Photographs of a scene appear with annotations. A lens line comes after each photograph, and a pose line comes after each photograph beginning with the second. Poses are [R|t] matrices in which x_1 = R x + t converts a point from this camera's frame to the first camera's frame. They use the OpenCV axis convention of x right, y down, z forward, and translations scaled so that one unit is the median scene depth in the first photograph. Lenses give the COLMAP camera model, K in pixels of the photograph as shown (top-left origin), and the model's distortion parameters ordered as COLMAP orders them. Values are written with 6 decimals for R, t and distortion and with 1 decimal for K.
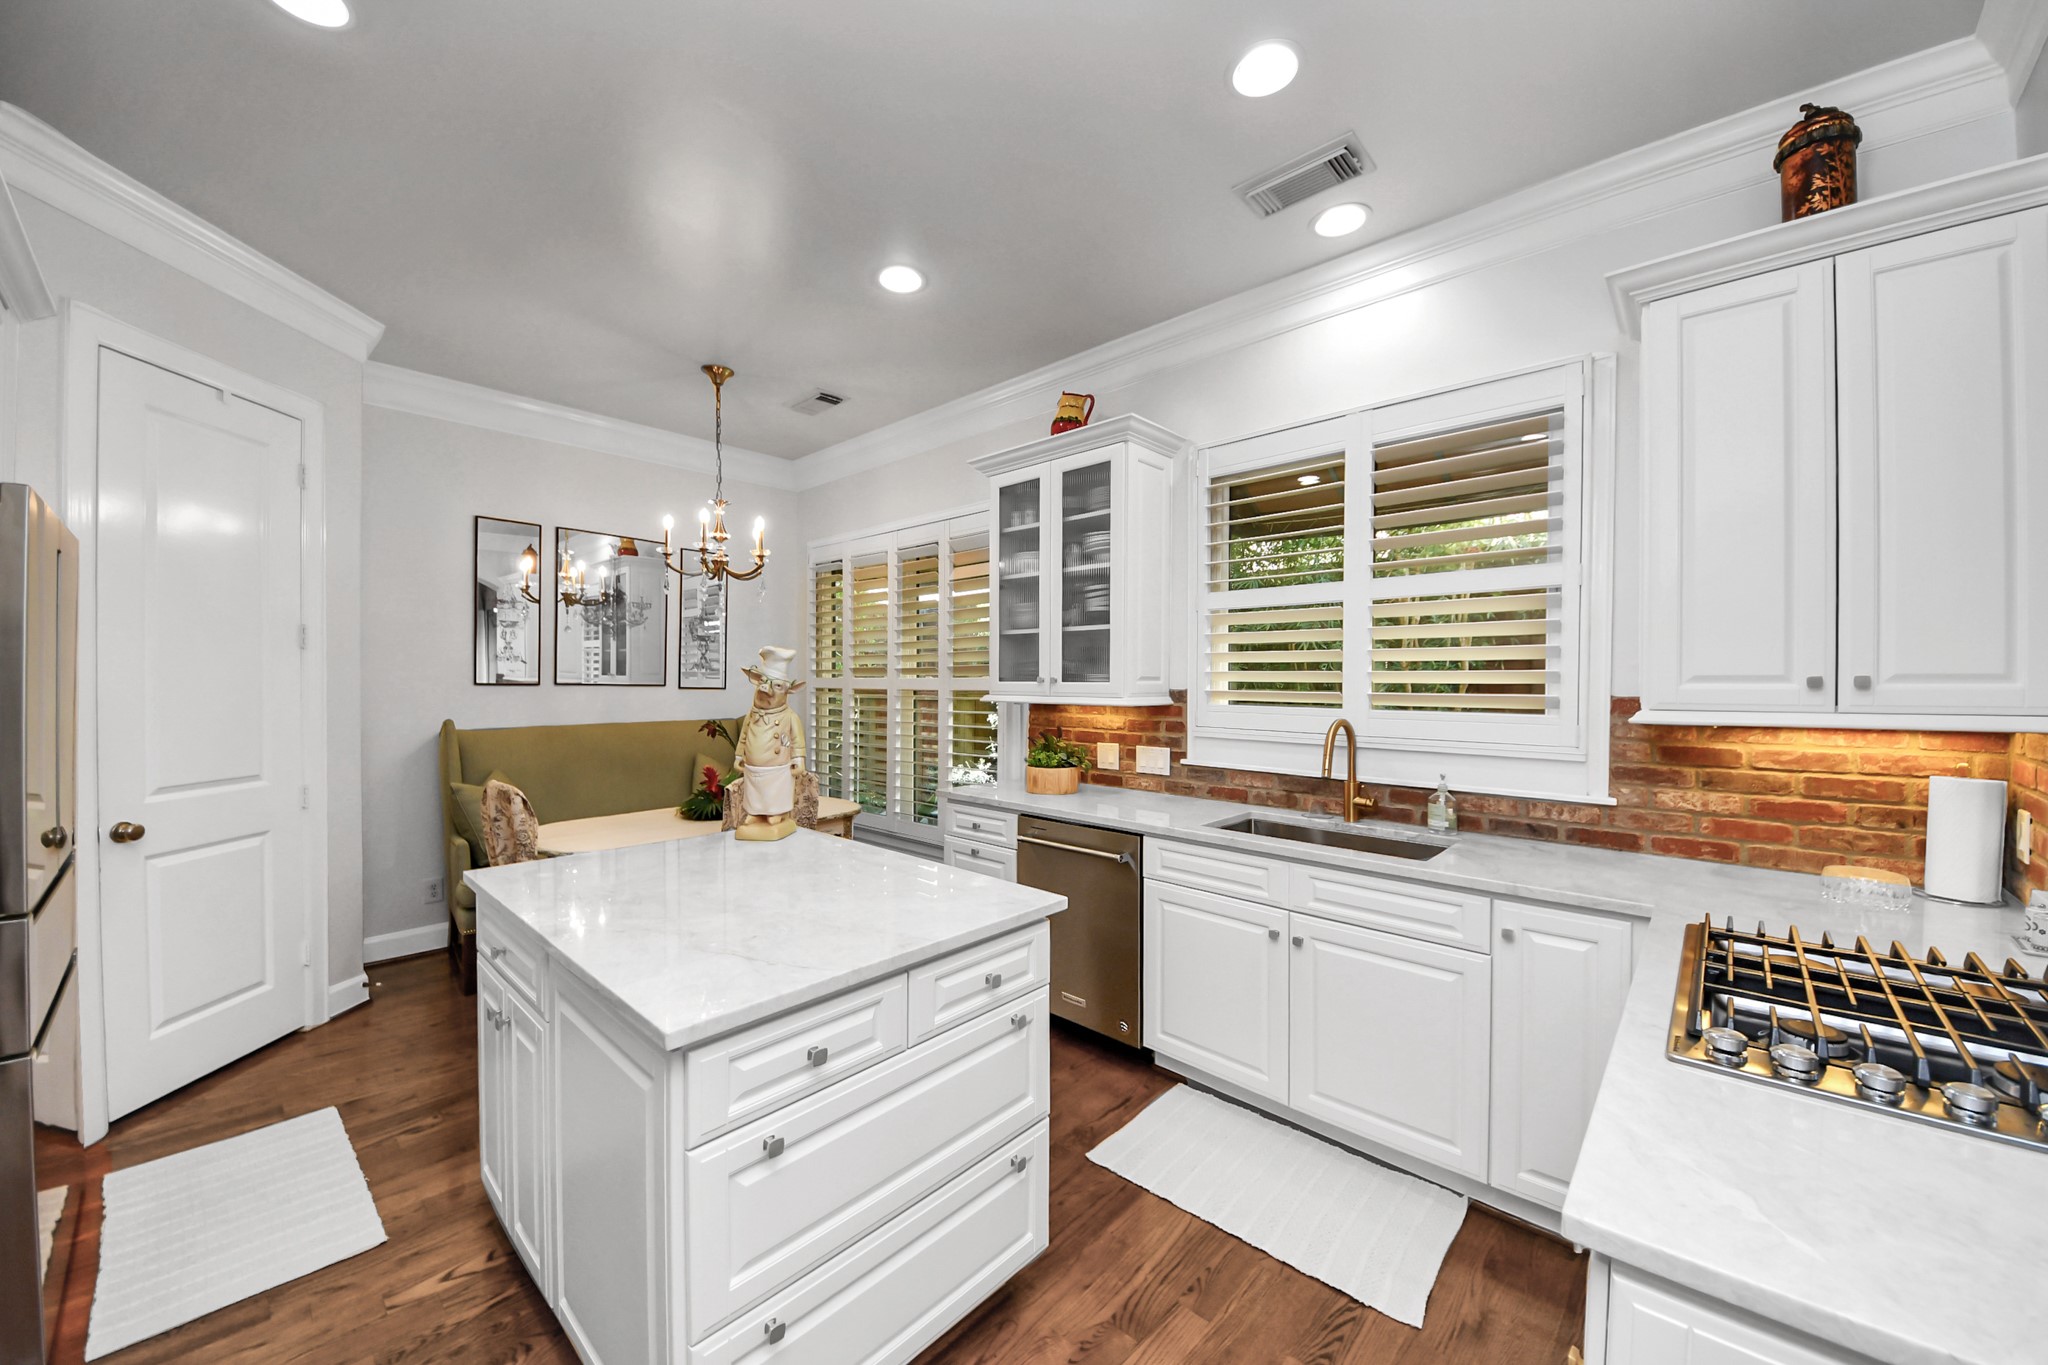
lens RADIAL K [[755.5, 0, 1027.4], [0, 755.5, 691.7], [0, 0, 1]] dist [0.024596, -0.005344]
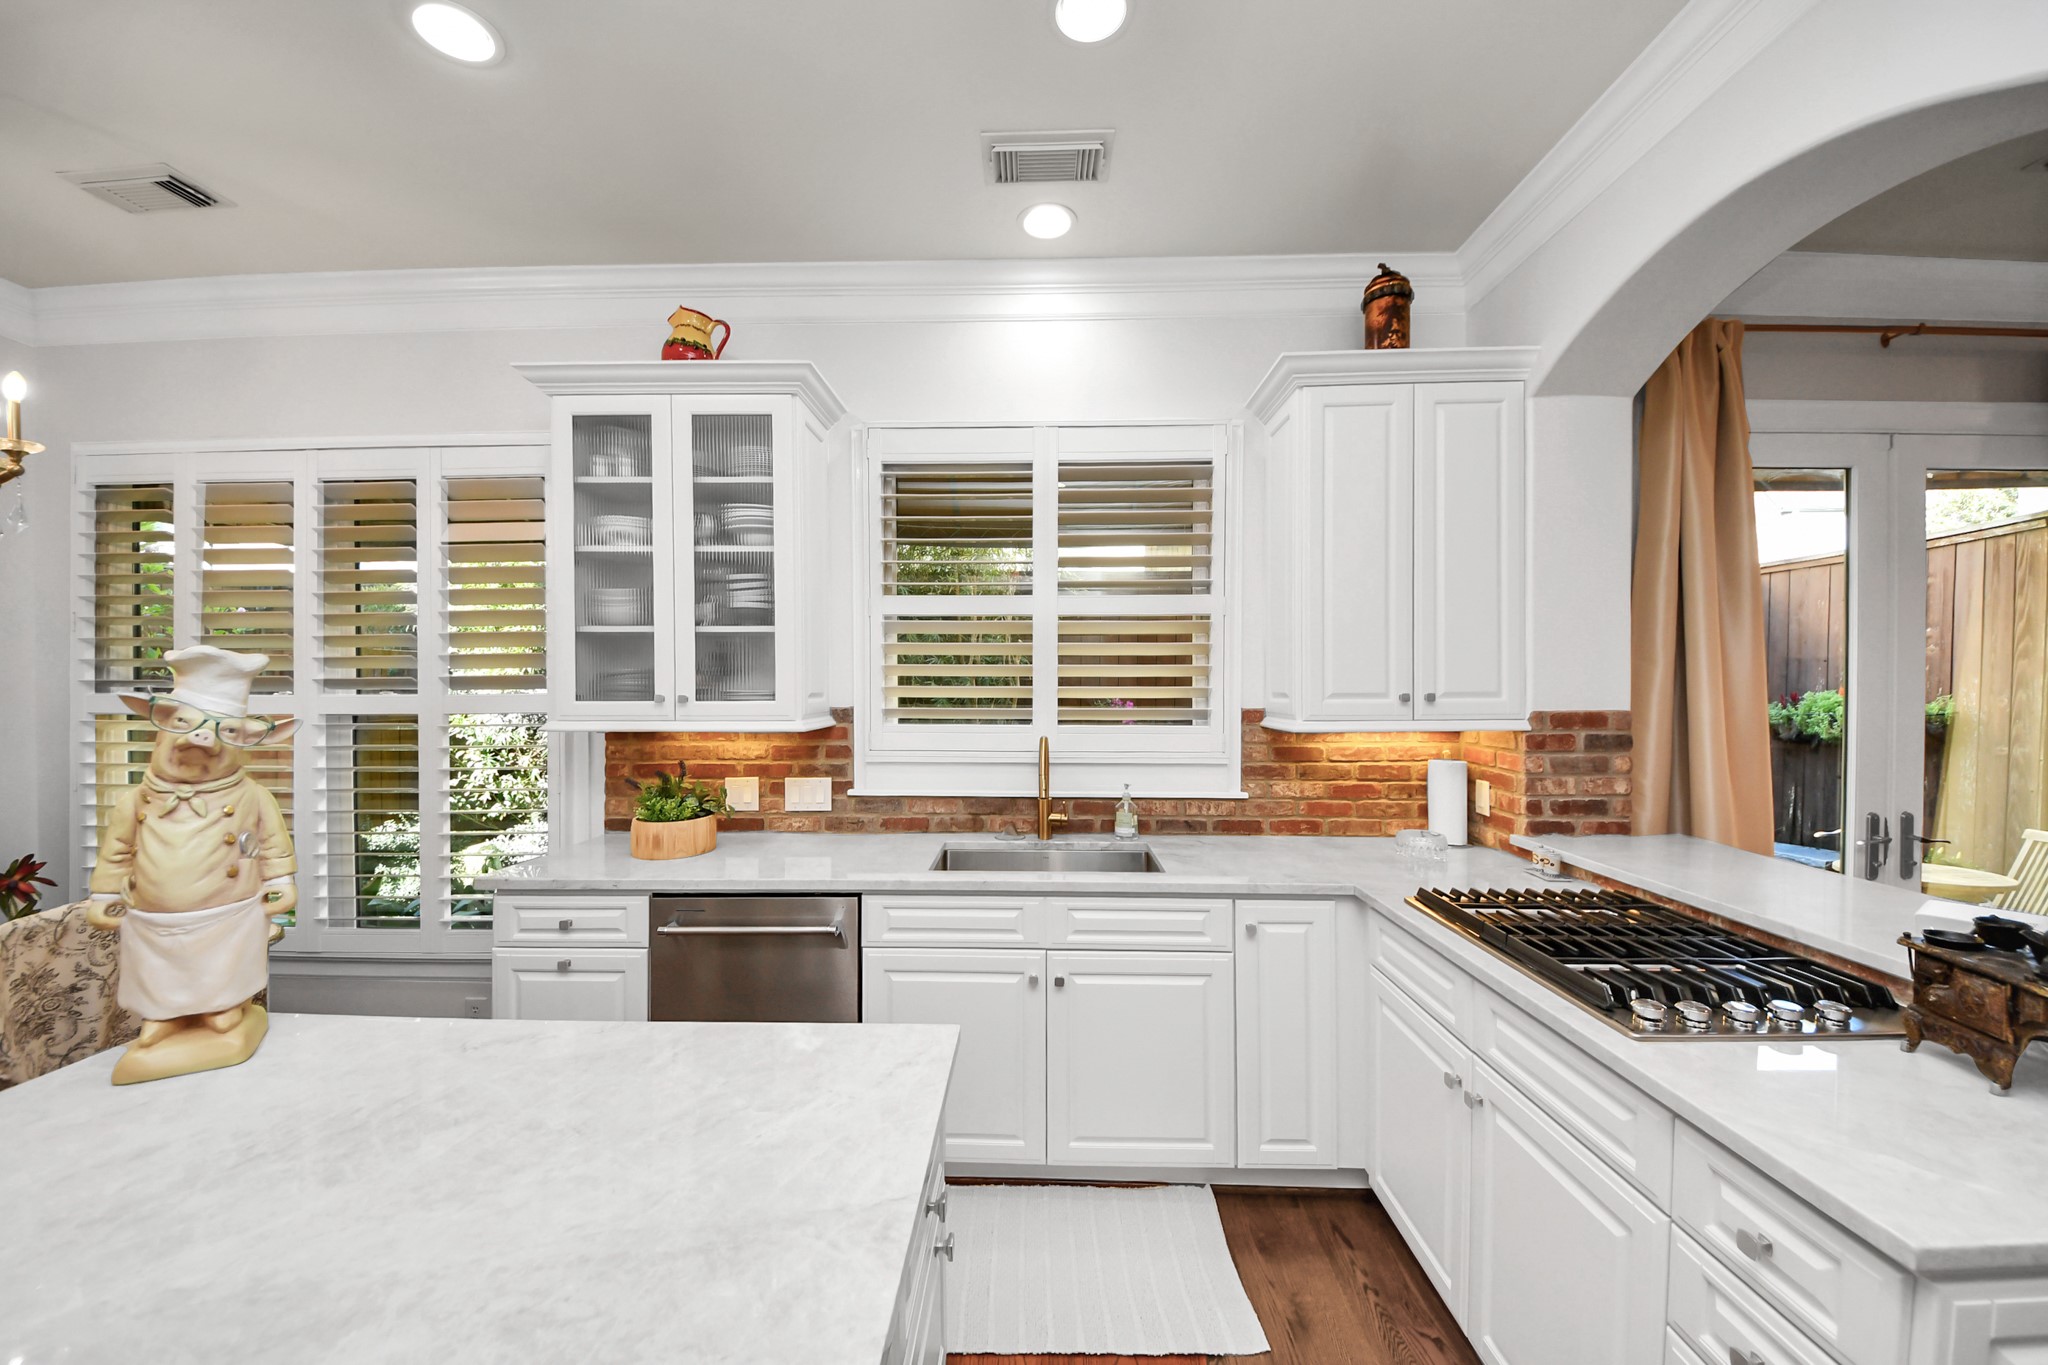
lens RADIAL K [[755.5, 0, 1018.3], [0, 755.5, 692.6], [0, 0, 1]] dist [0.024596, -0.005344]
pose [[0.758348, -0.012103, 0.651738, -0.223540], [0.013873, 0.999901, 0.002427, -0.020742], [-0.651703, 0.007201, 0.758440, 0.265796]]
